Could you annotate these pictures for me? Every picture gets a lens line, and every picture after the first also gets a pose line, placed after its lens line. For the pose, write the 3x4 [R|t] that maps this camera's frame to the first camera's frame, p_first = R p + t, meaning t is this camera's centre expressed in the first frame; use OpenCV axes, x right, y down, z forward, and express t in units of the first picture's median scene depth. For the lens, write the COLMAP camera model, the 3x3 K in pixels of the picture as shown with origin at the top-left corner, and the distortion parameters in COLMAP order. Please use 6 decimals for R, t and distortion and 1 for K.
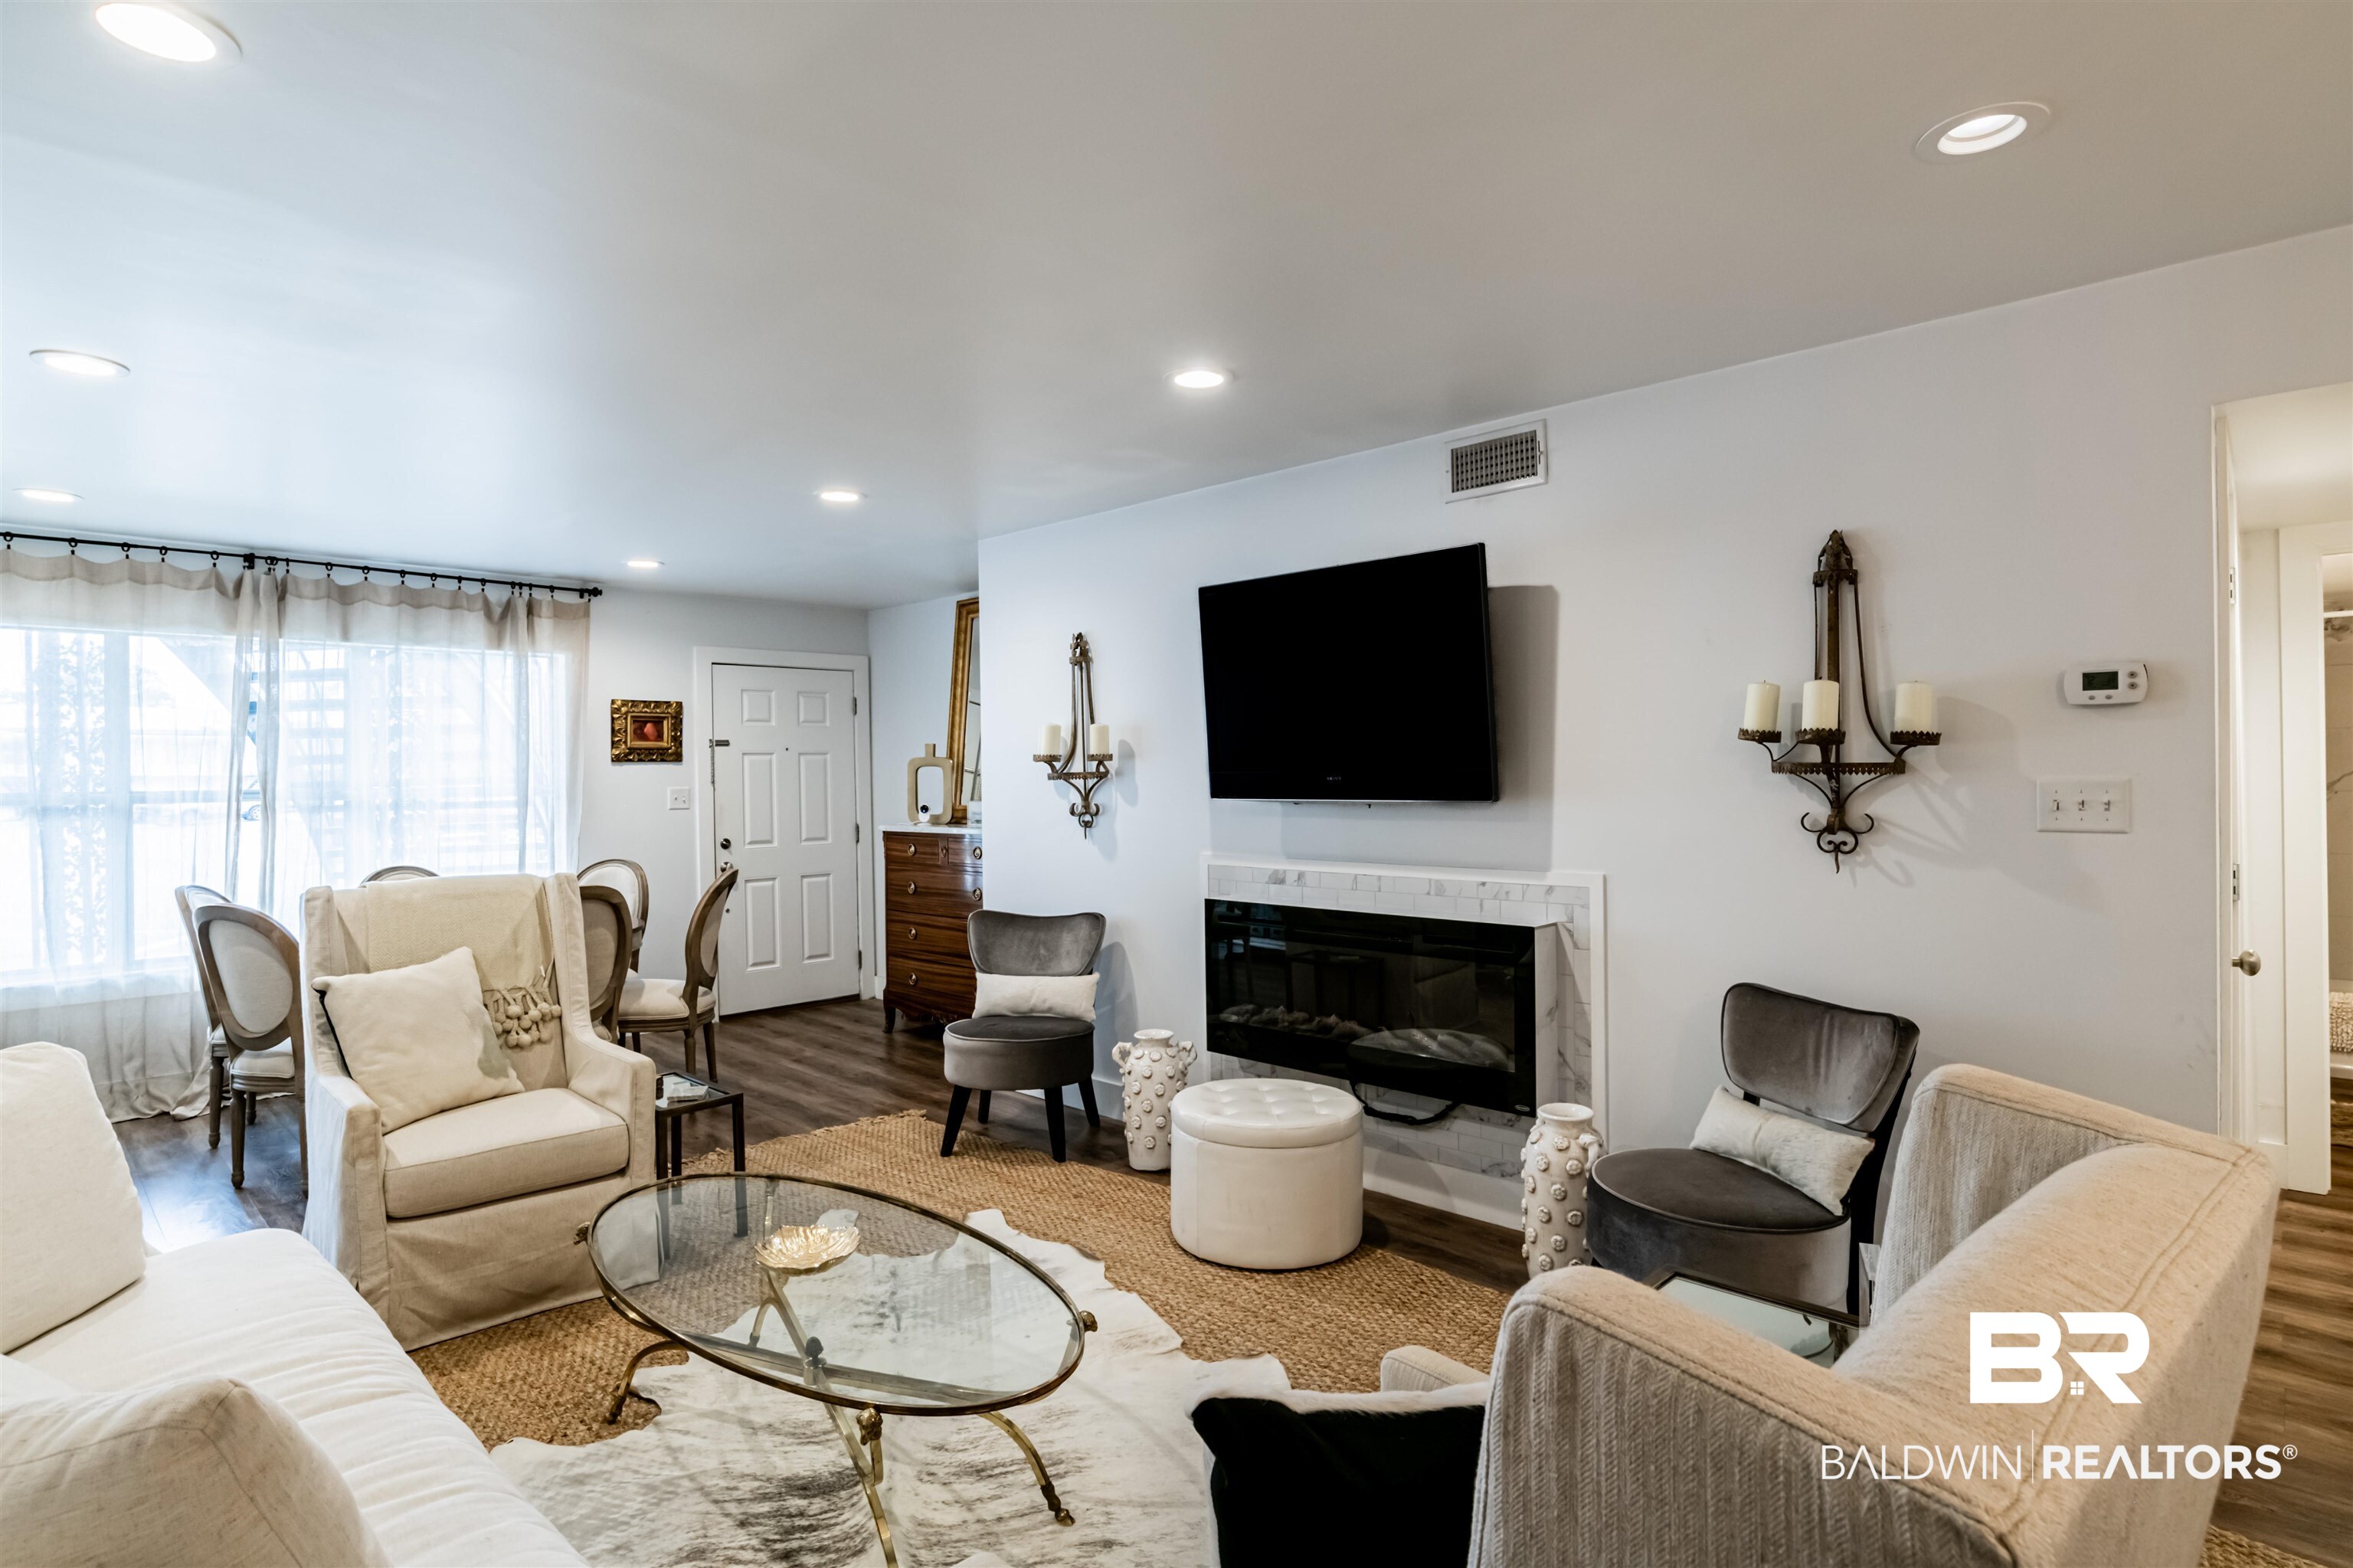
lens RADIAL K [[1196.7, 0, 1175.3], [0, 1196.7, 774.4], [0, 0, 1]] dist [-0.043338, 0.018764]
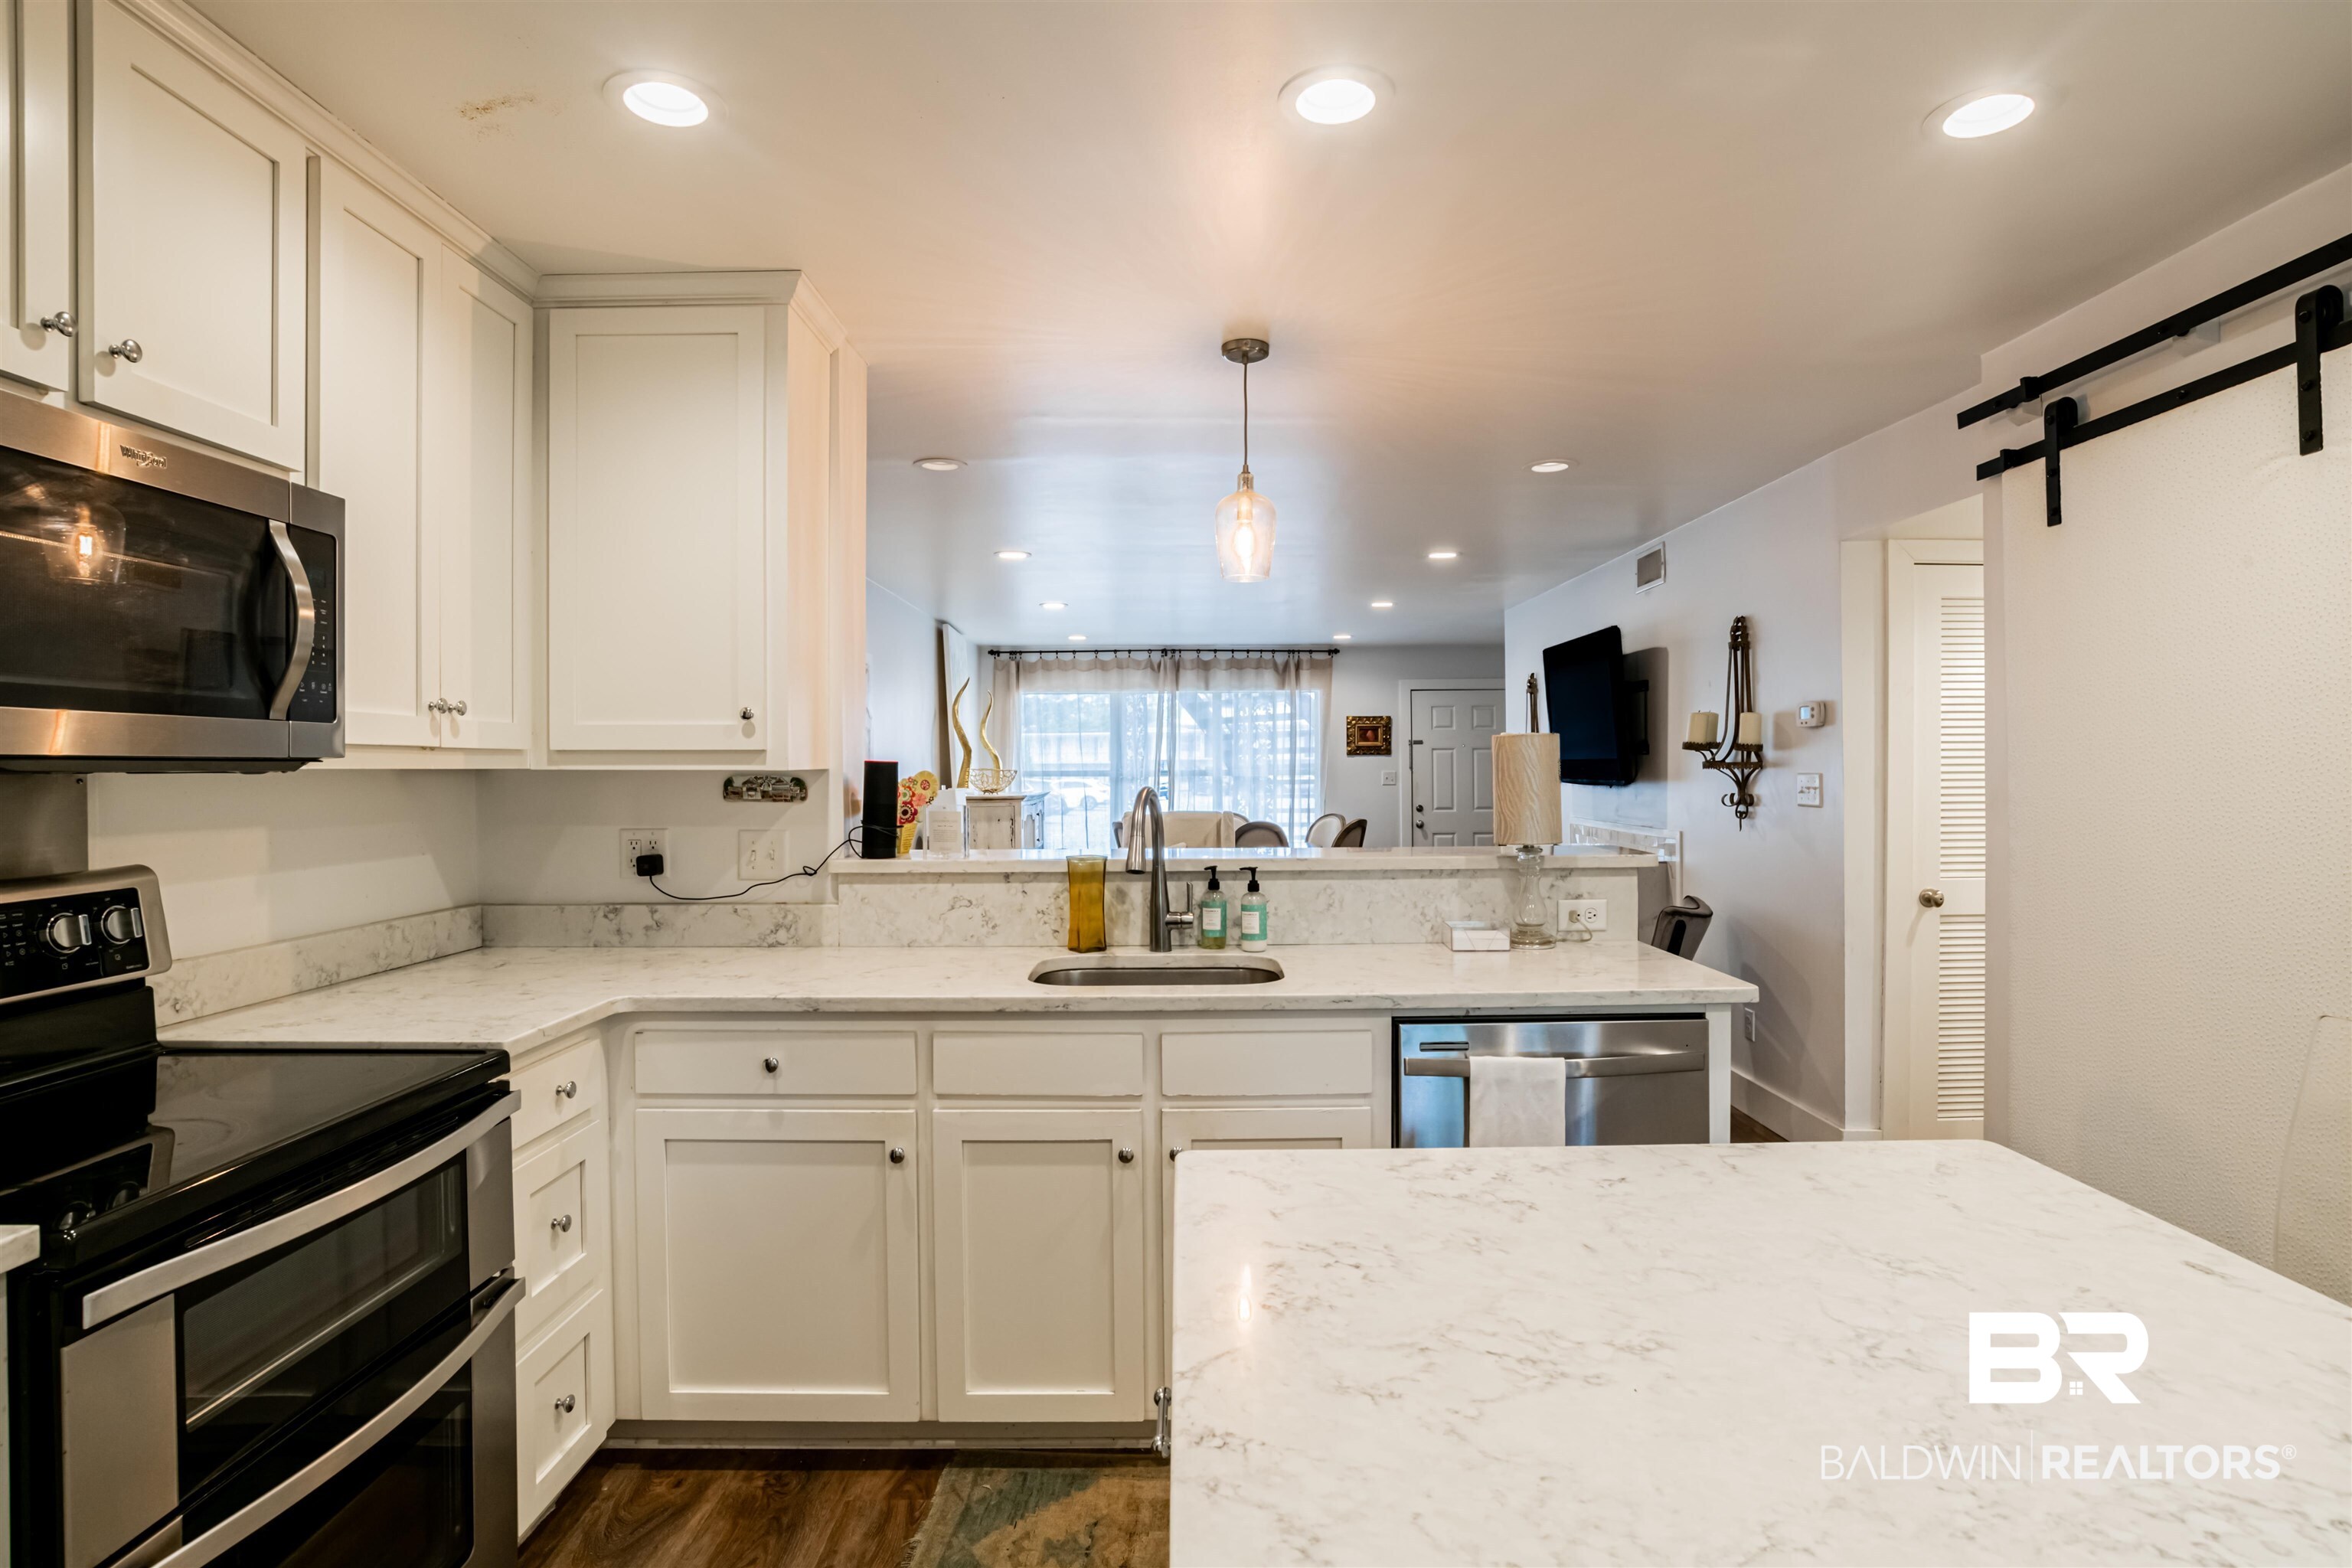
lens RADIAL K [[1196.2, 0, 1184.9], [0, 1196.2, 770.4], [0, 0, 1]] dist [-0.043338, 0.018764]
pose [[0.701712, 0.009713, -0.712394, 0.566078], [-0.002950, 0.999938, 0.010728, -0.006653], [0.712454, -0.005426, 0.701698, -0.321386]]
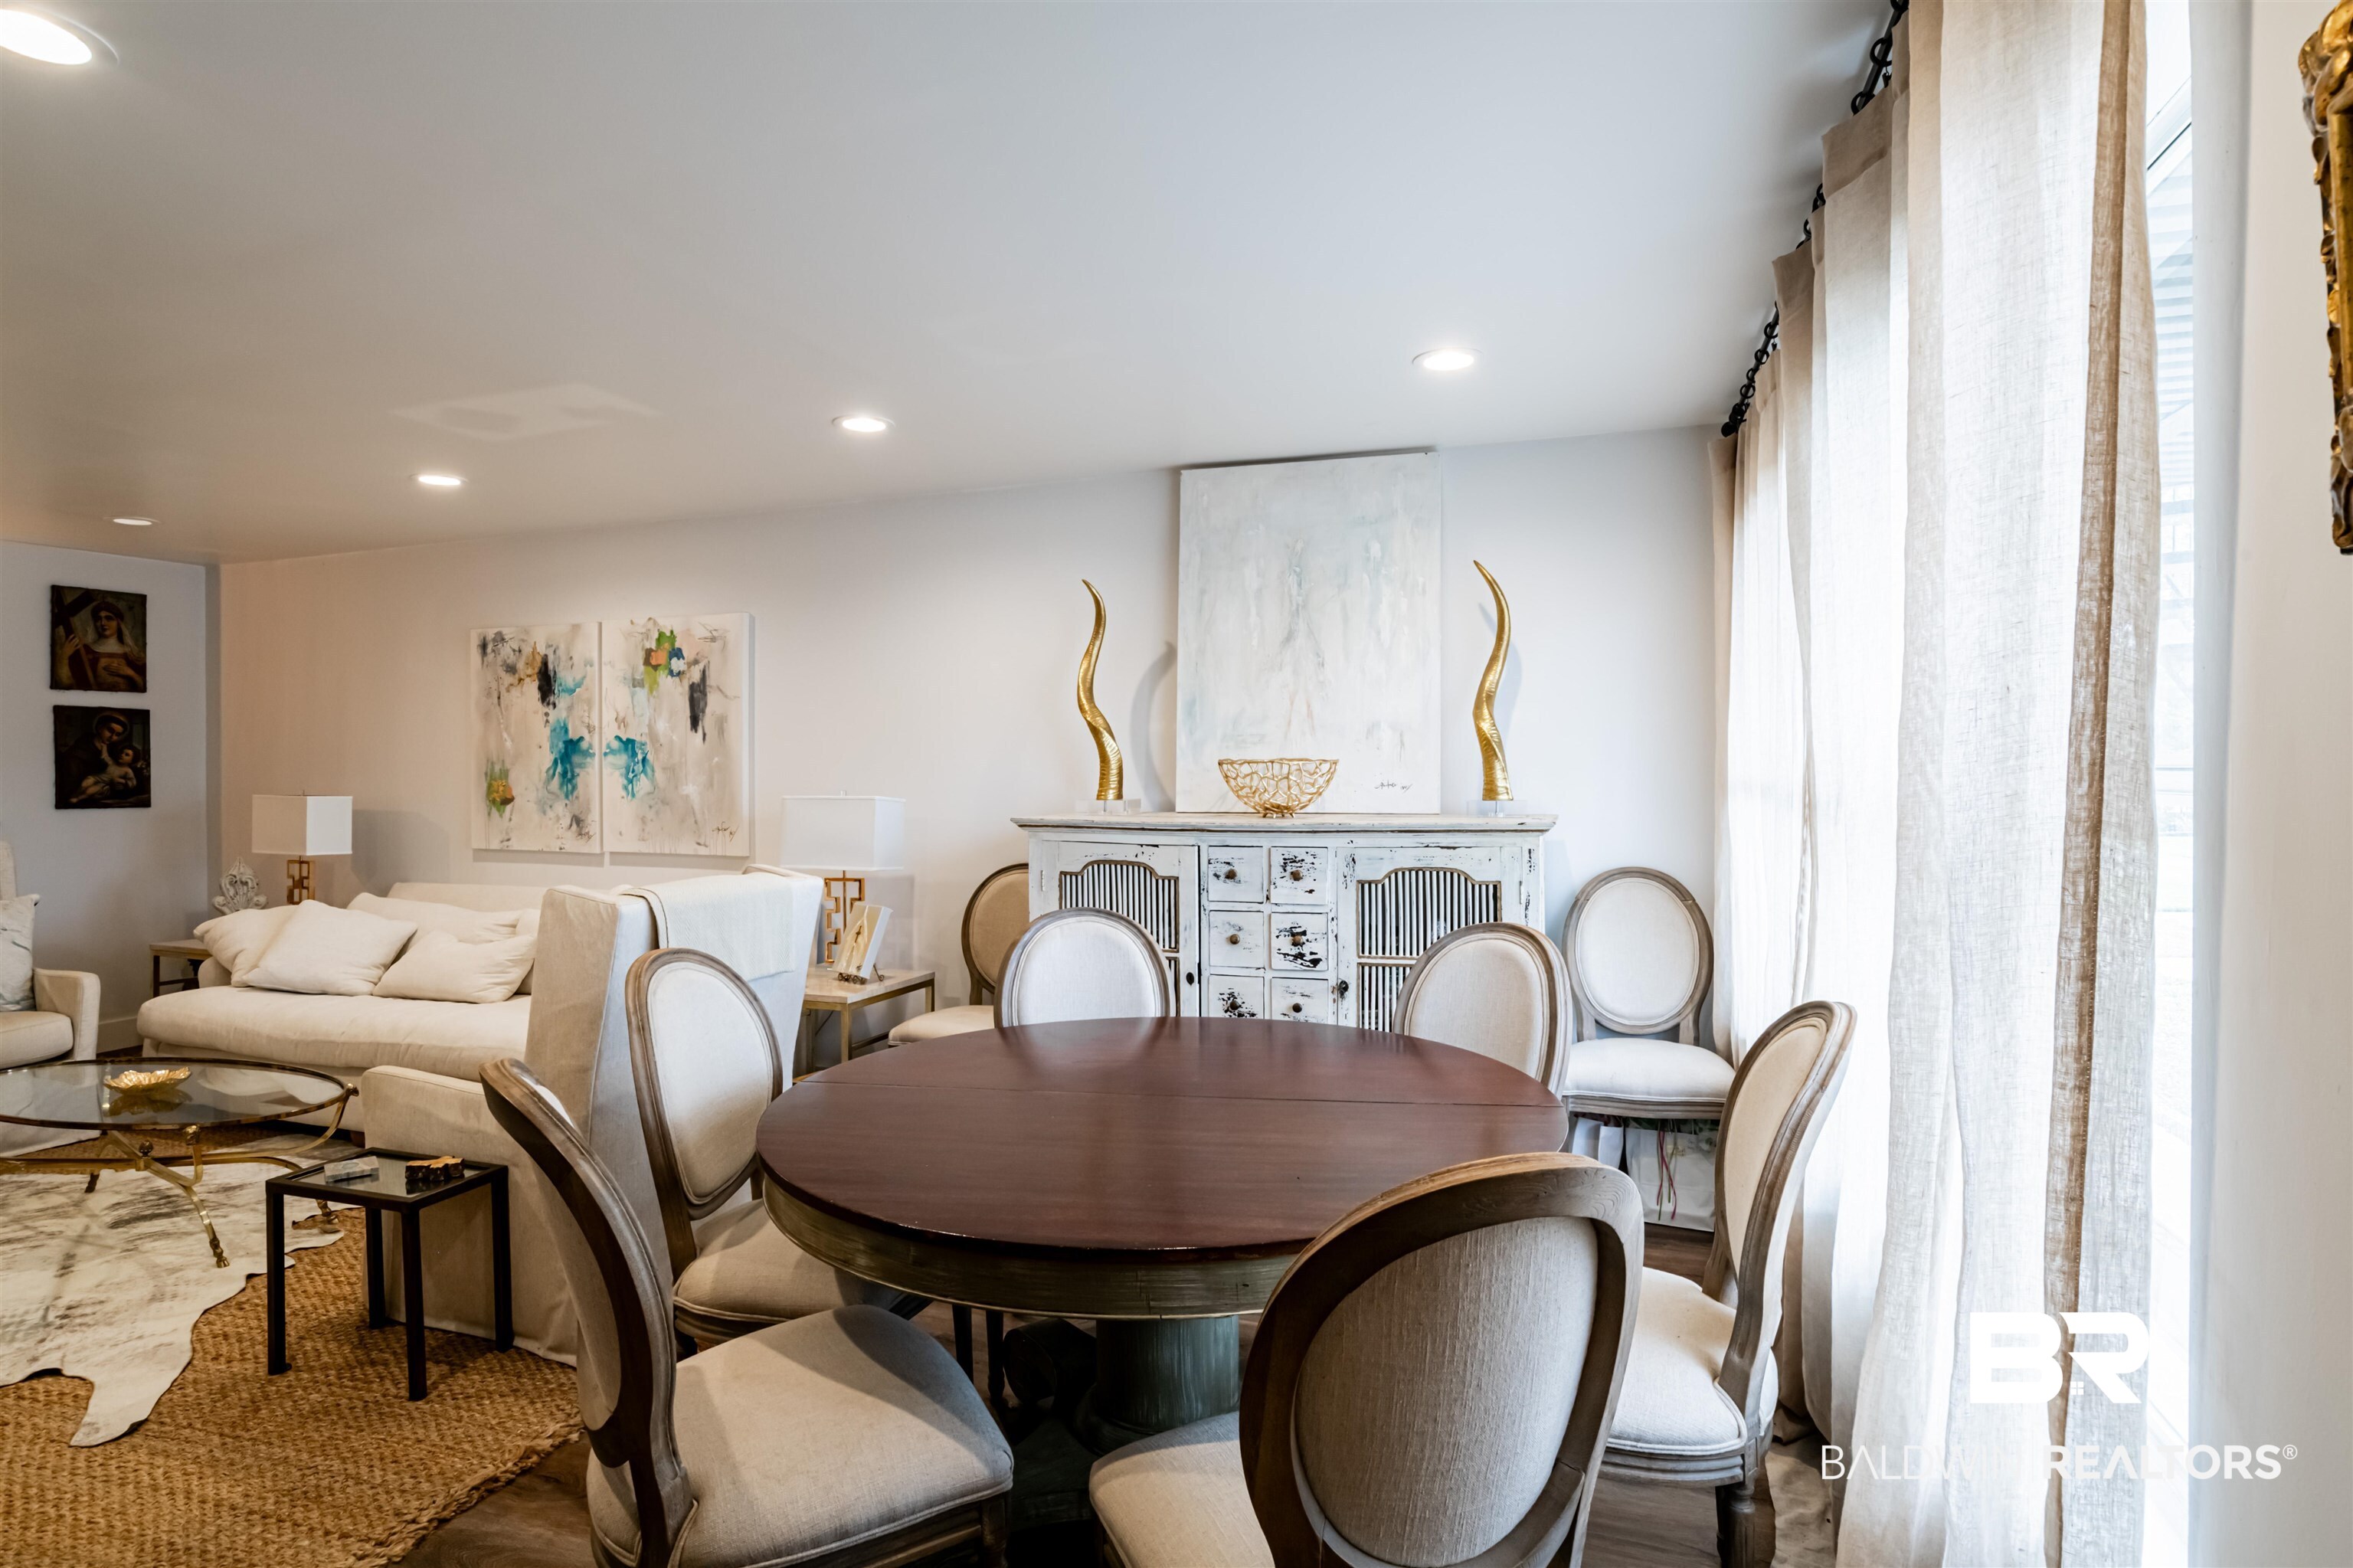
lens RADIAL K [[1196.7, 0, 1184.0], [0, 1196.7, 773.8], [0, 0, 1]] dist [-0.043338, 0.018764]
pose [[-0.902148, 0.021162, -0.430908, -0.331431], [0.019753, 0.999775, 0.007744, 0.010325], [0.430975, -0.001525, -0.902363, 1.114443]]
